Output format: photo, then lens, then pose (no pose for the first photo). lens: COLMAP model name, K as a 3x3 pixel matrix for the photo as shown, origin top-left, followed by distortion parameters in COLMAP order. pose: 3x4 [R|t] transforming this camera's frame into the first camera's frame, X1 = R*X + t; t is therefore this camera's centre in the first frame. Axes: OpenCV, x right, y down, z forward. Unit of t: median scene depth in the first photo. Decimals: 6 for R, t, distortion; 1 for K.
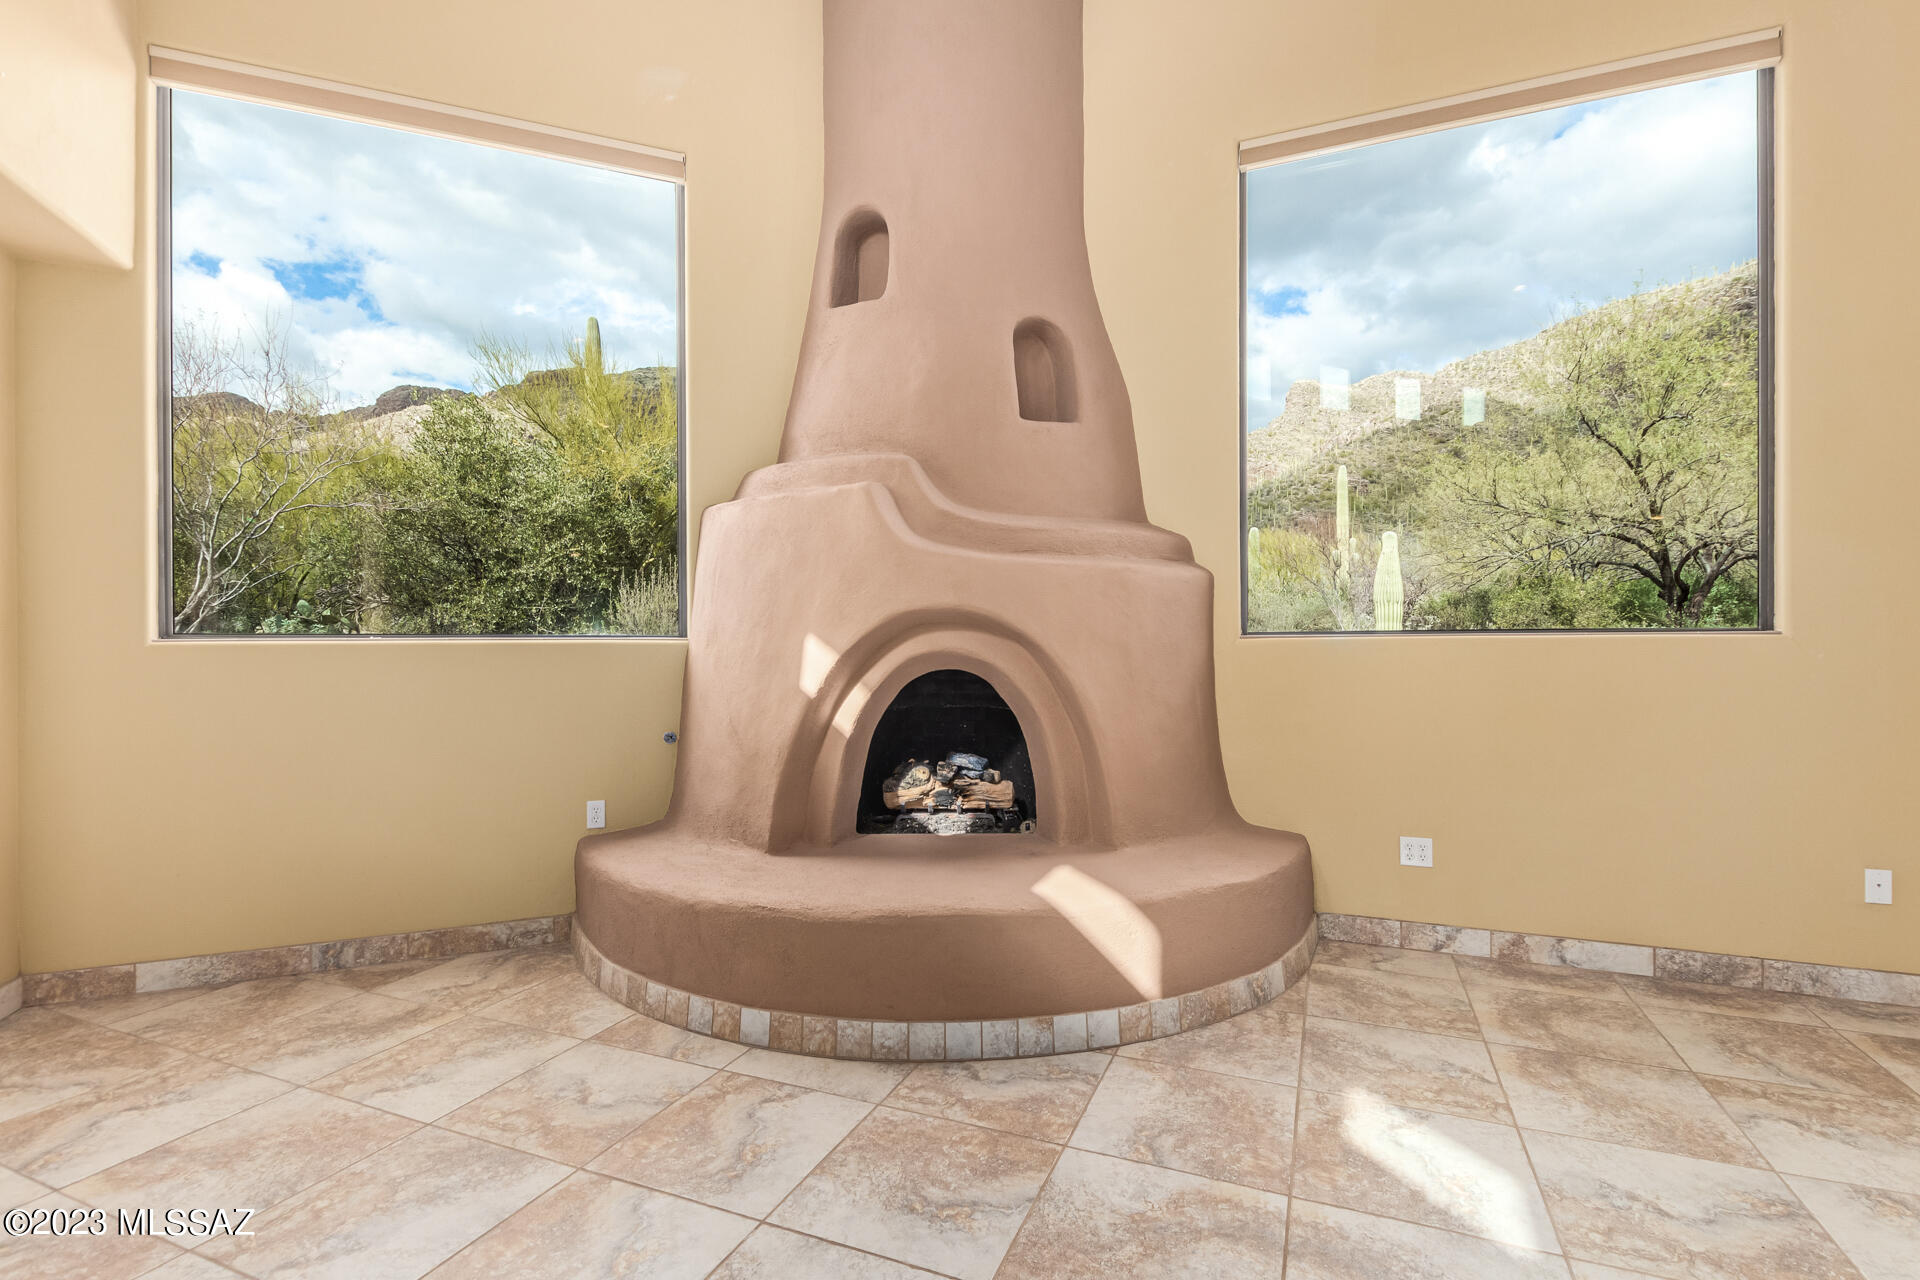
lens RADIAL K [[856.3, 0, 960.0], [0, 856.3, 640.0], [0, 0, 1]] dist [0.000149, -0.000056]
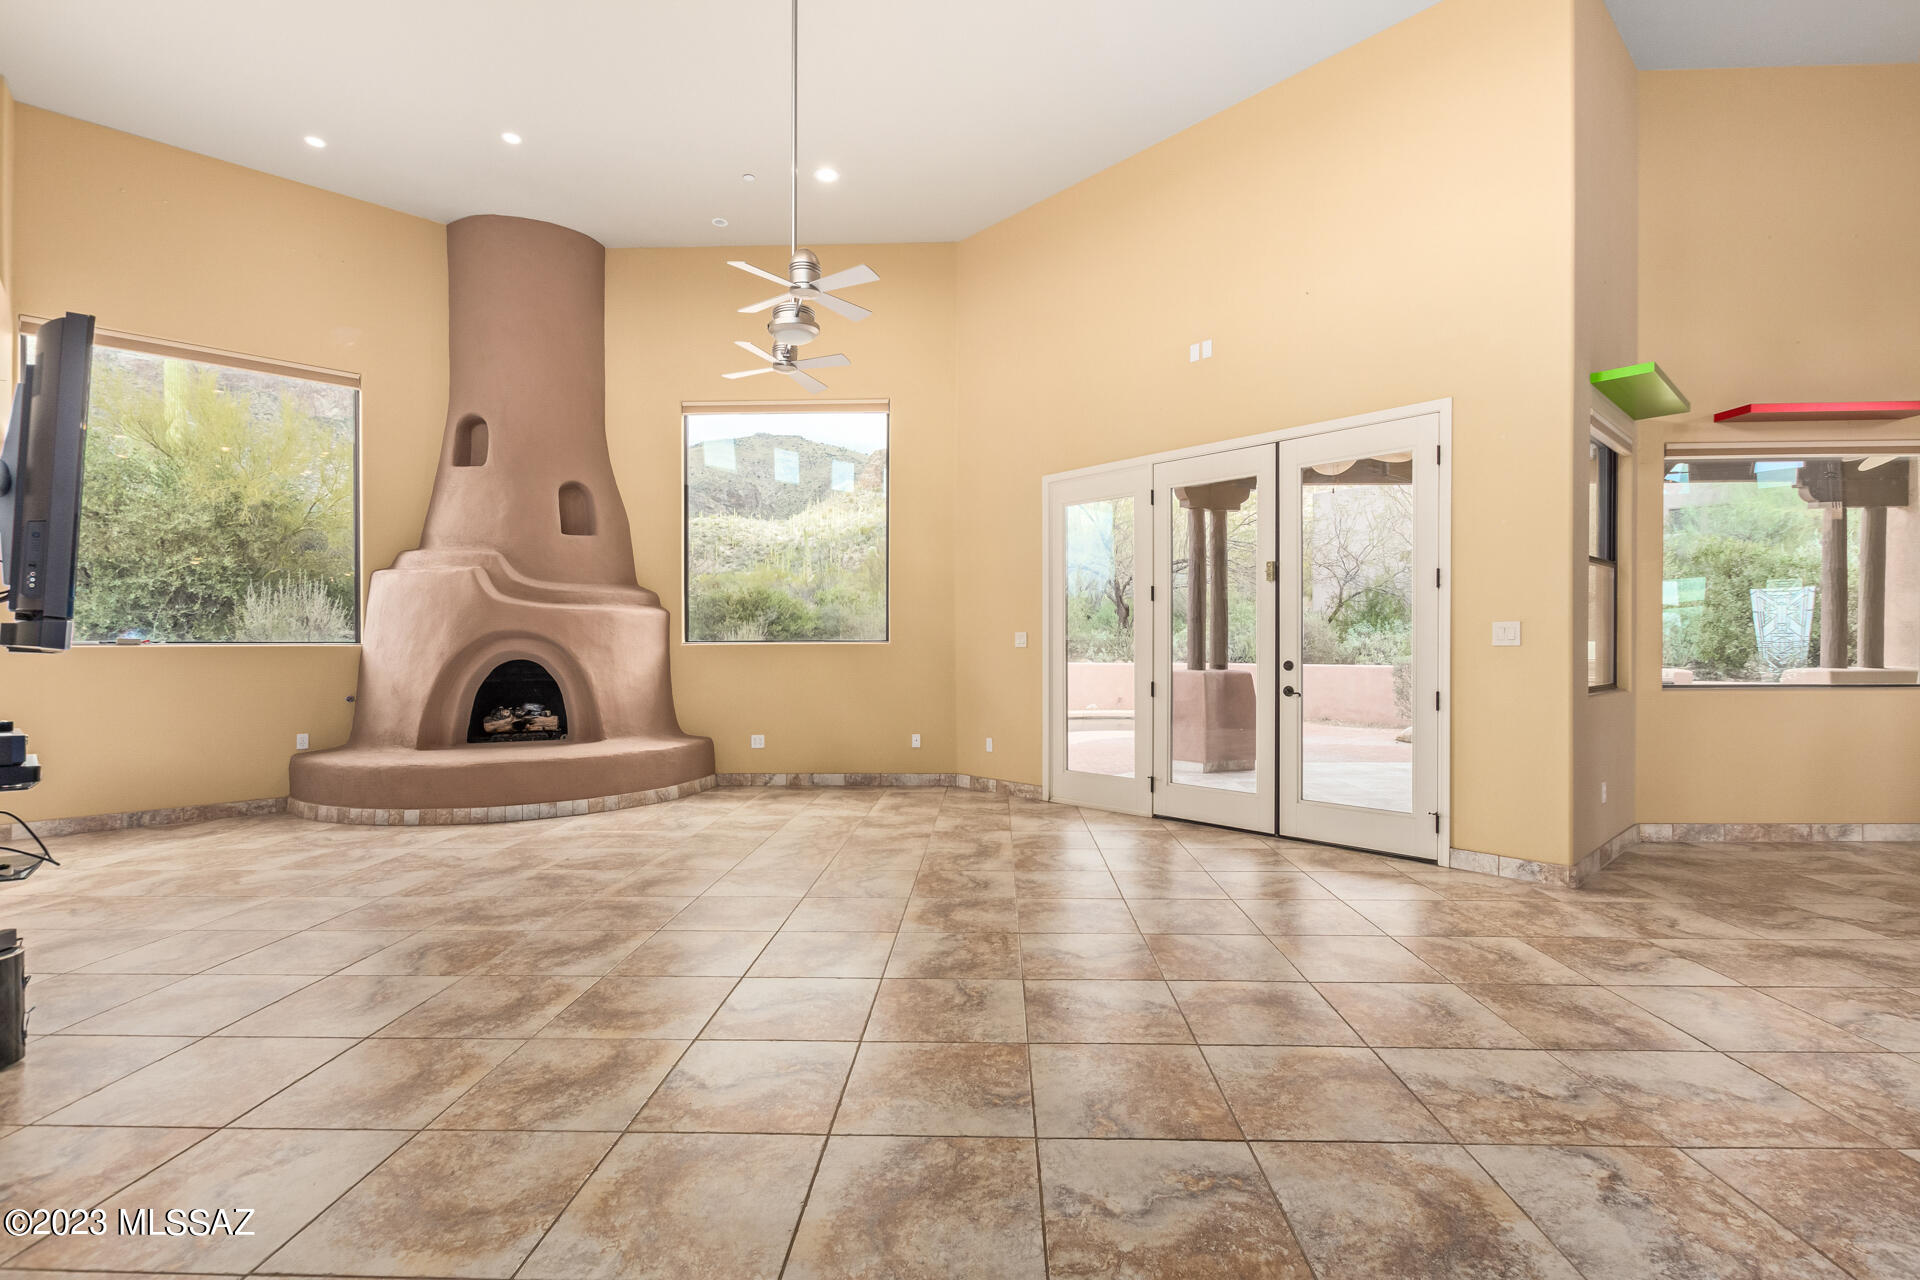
lens RADIAL K [[870.8, 0, 960.0], [0, 870.8, 640.0], [0, 0, 1]] dist [0.012171, -0.009584]
pose [[0.933951, 0.002613, 0.357392, 0.209899], [-0.001675, 0.999994, -0.002935, -0.005851], [-0.357398, 0.002143, 0.933950, -1.225242]]
